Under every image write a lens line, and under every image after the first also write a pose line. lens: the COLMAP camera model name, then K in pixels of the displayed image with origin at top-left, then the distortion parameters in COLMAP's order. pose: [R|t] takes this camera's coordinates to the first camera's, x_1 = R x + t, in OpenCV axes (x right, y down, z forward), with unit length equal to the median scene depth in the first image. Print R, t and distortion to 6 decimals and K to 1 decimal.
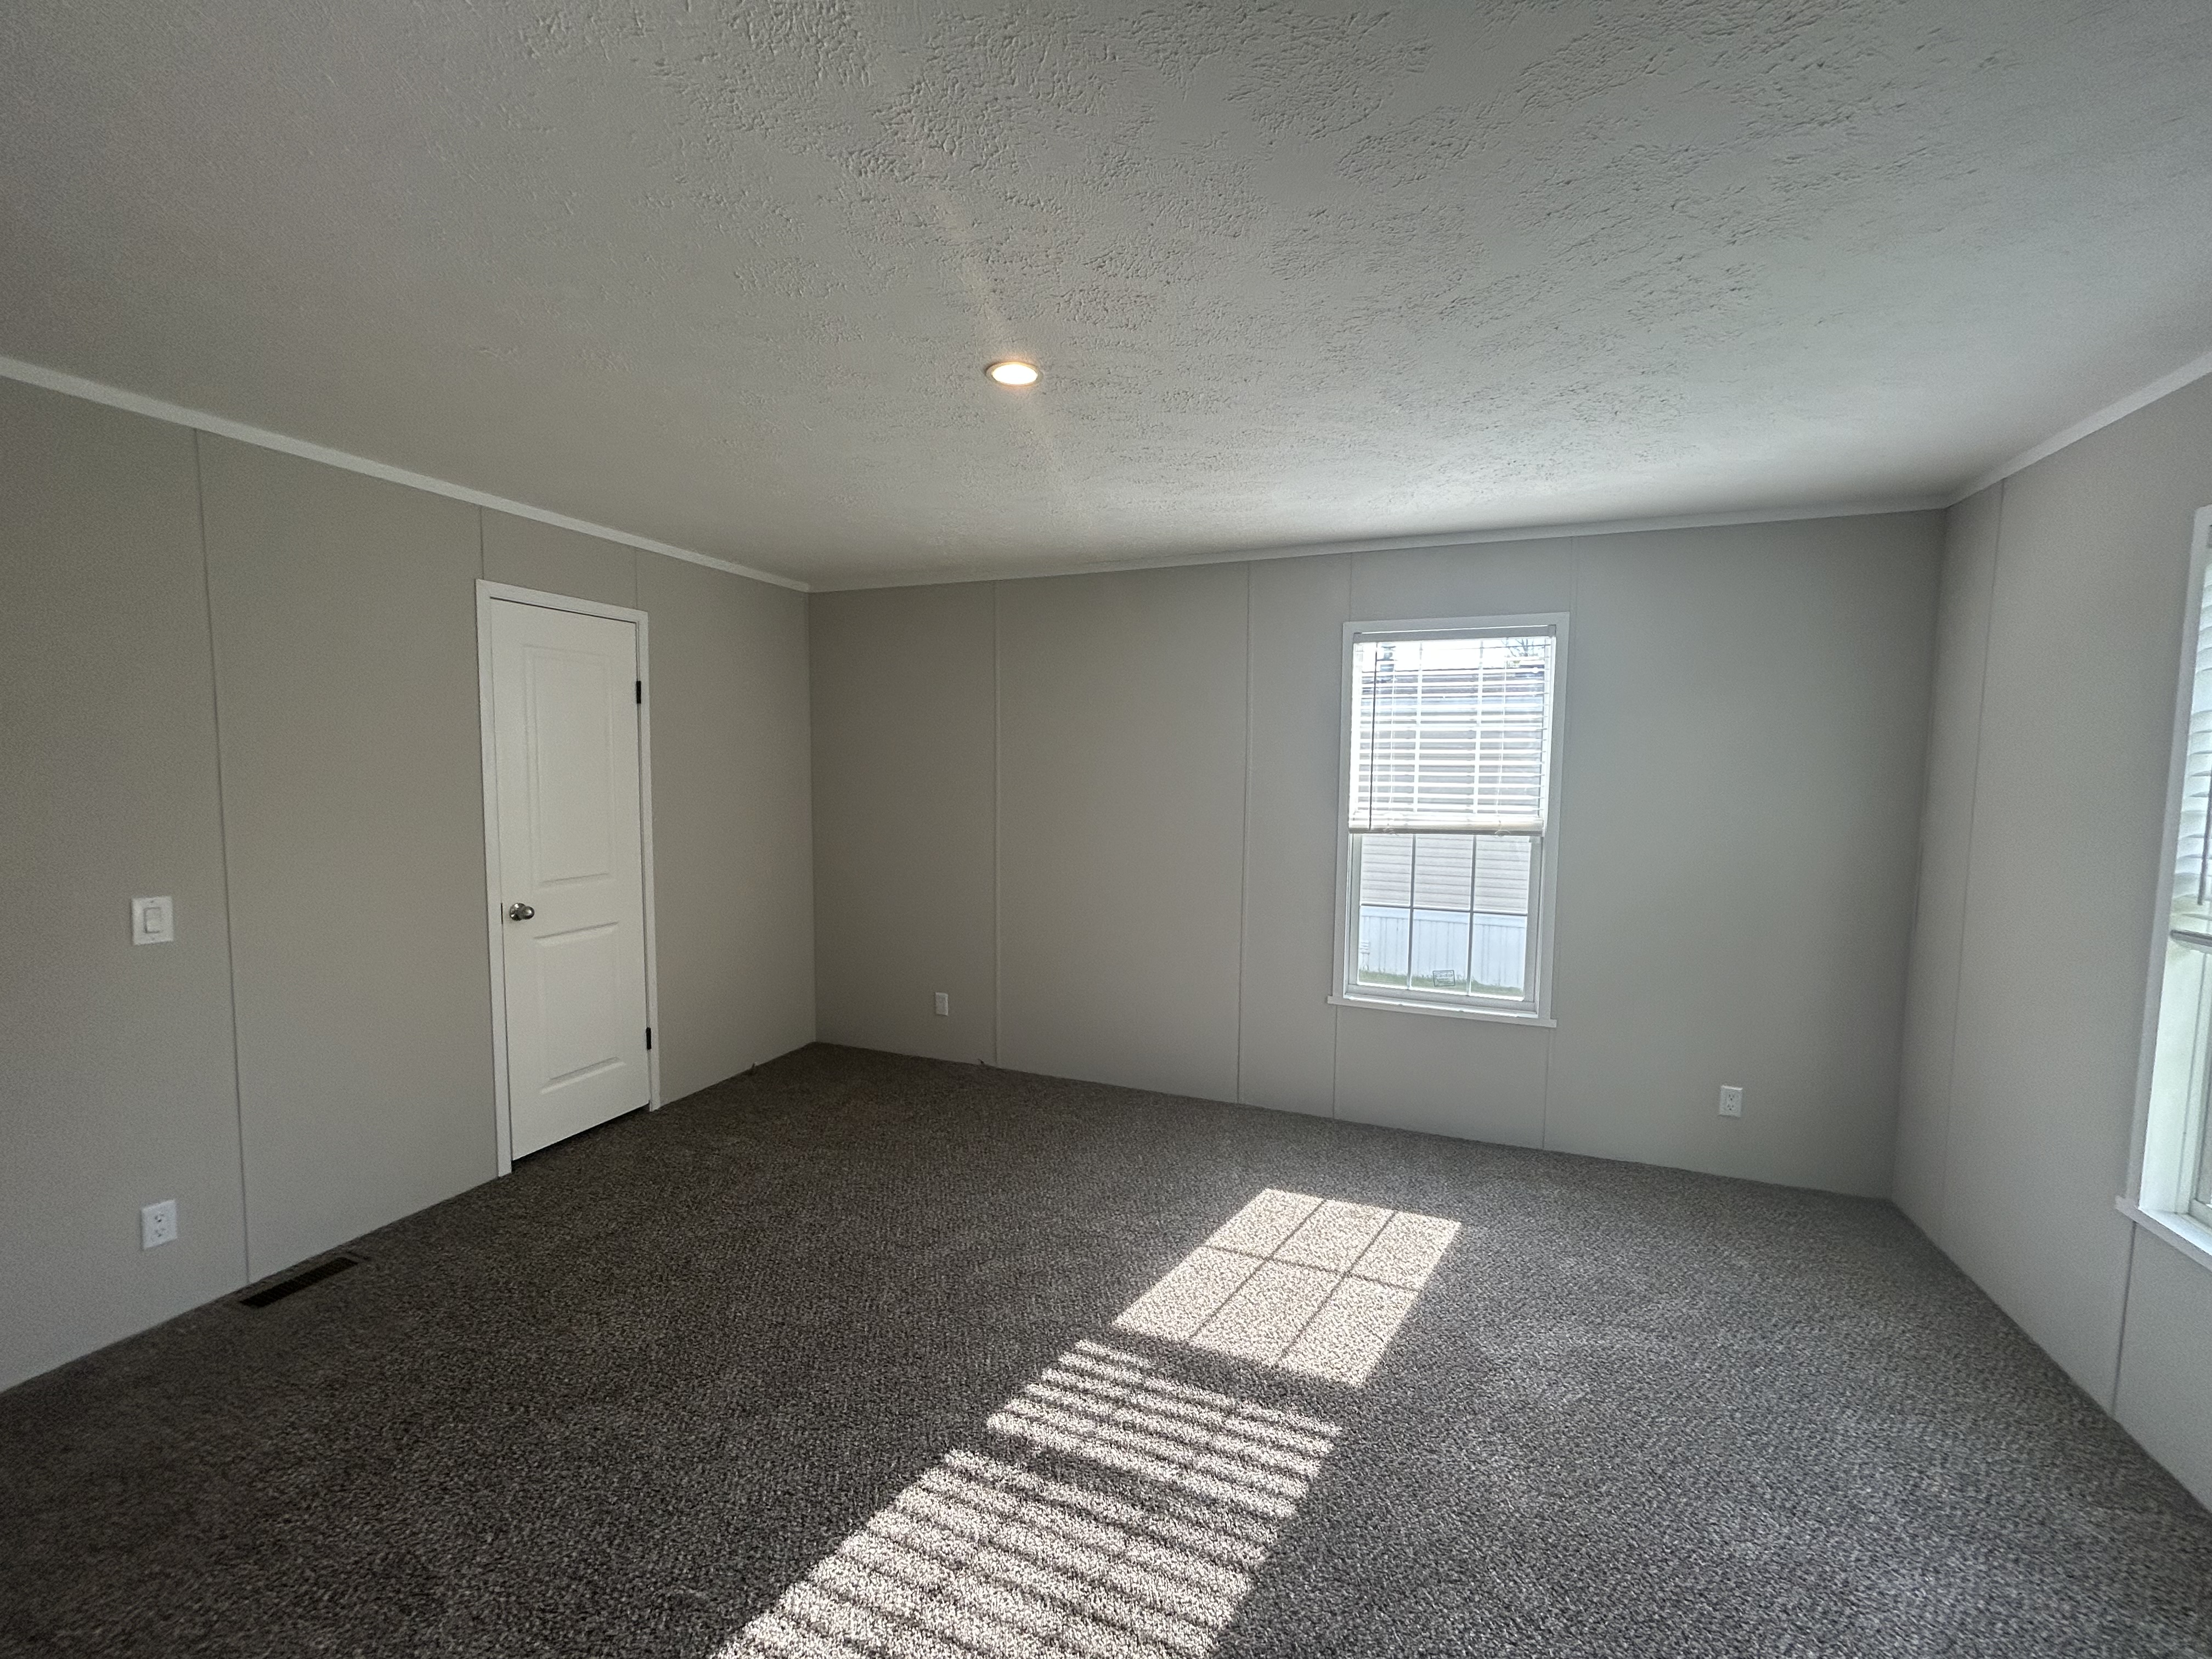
lens RADIAL K [[874.3, 0, 1106.0], [0, 874.3, 829.5], [0, 0, 1]] dist [-0.000195, 0.000007]
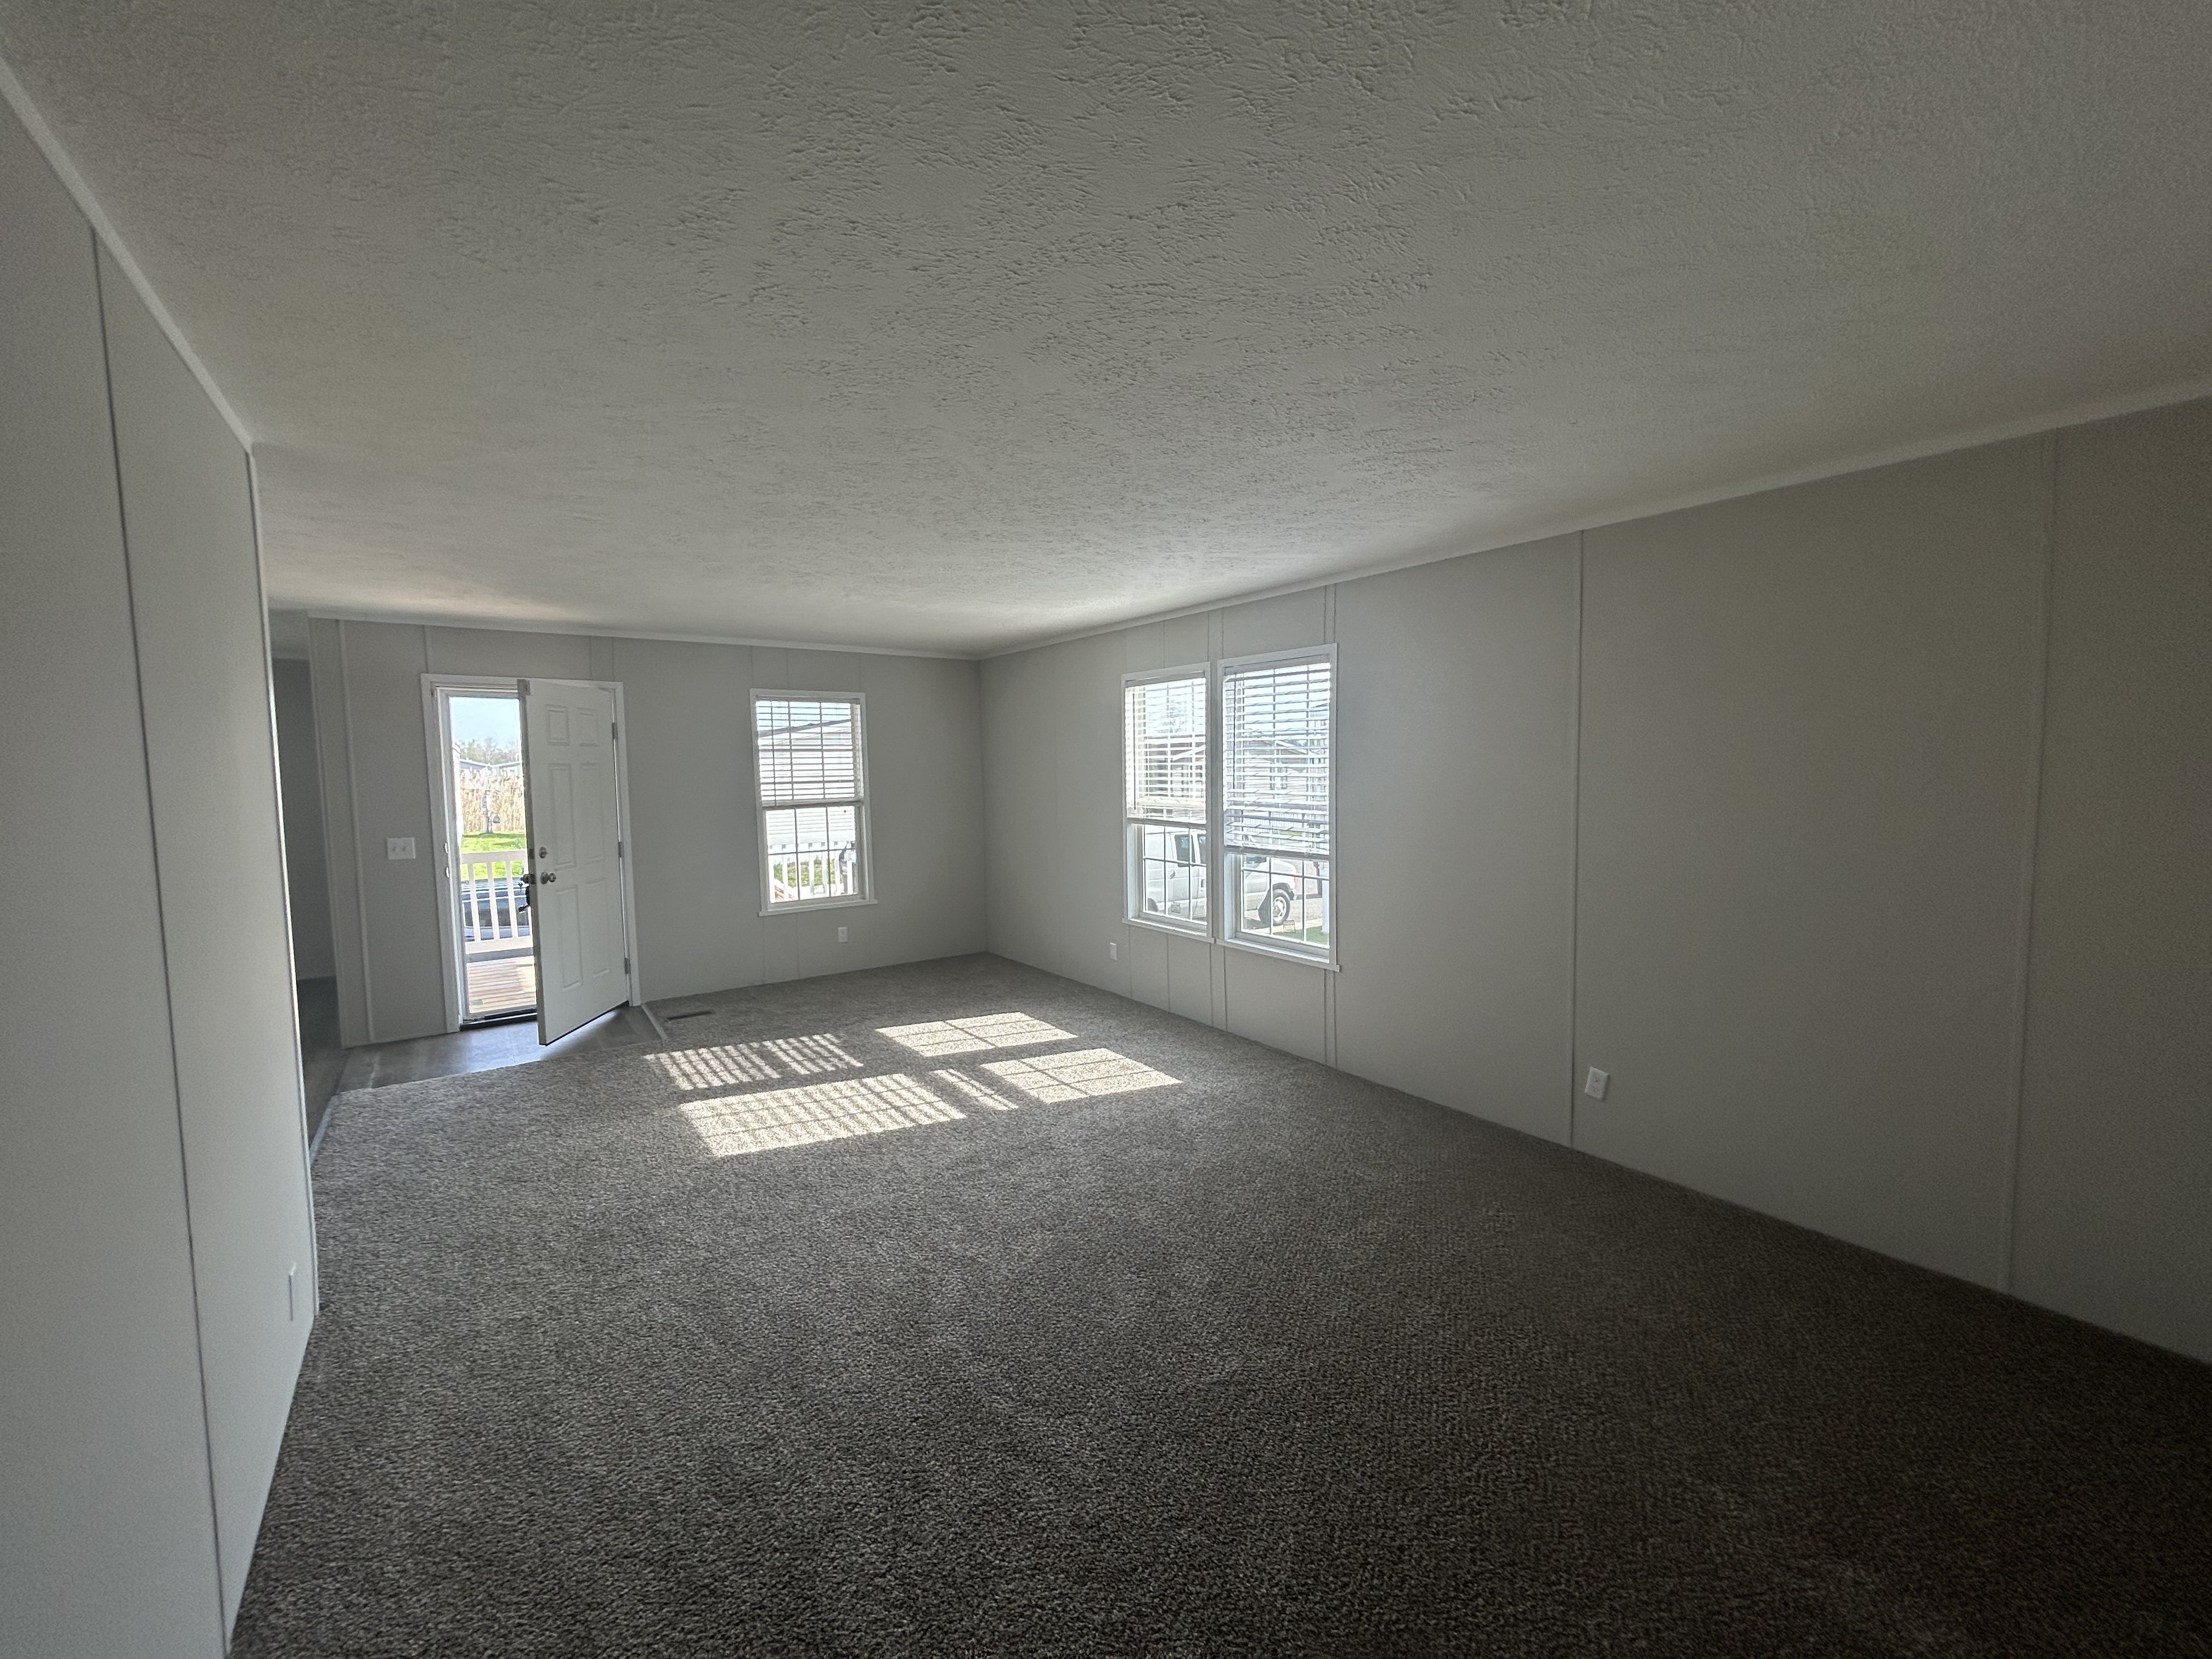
lens RADIAL K [[890.7, 0, 1106.0], [0, 890.7, 829.5], [0, 0, 1]] dist [0.000235, 0.000158]
pose [[0.854063, 0.004566, -0.520150, 1.096977], [-0.006703, 0.999975, -0.002228, 0.038877], [0.520127, 0.005390, 0.854072, -0.356064]]
